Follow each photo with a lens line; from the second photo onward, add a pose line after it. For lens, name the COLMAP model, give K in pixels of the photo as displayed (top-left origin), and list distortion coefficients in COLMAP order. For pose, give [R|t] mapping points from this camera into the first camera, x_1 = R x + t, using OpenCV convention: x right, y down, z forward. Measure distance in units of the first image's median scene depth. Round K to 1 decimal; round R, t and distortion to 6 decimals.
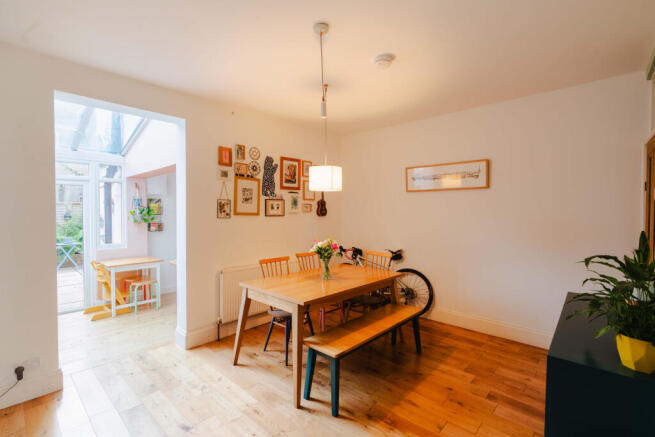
lens RADIAL K [[298.5, 0, 318.4], [0, 298.5, 215.7], [0, 0, 1]] dist [-0.002080, -0.000197]
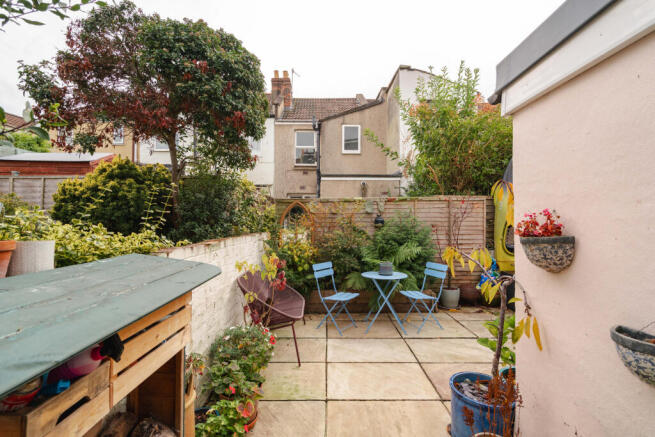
lens RADIAL K [[300.8, 0, 330.0], [0, 300.8, 205.5], [0, 0, 1]] dist [-0.001638, 0.000134]
pose [[0.704351, -0.025415, -0.709397, -0.848920], [-0.011388, 0.998826, -0.047092, -0.000710], [0.709760, 0.041248, 0.703235, 0.888385]]
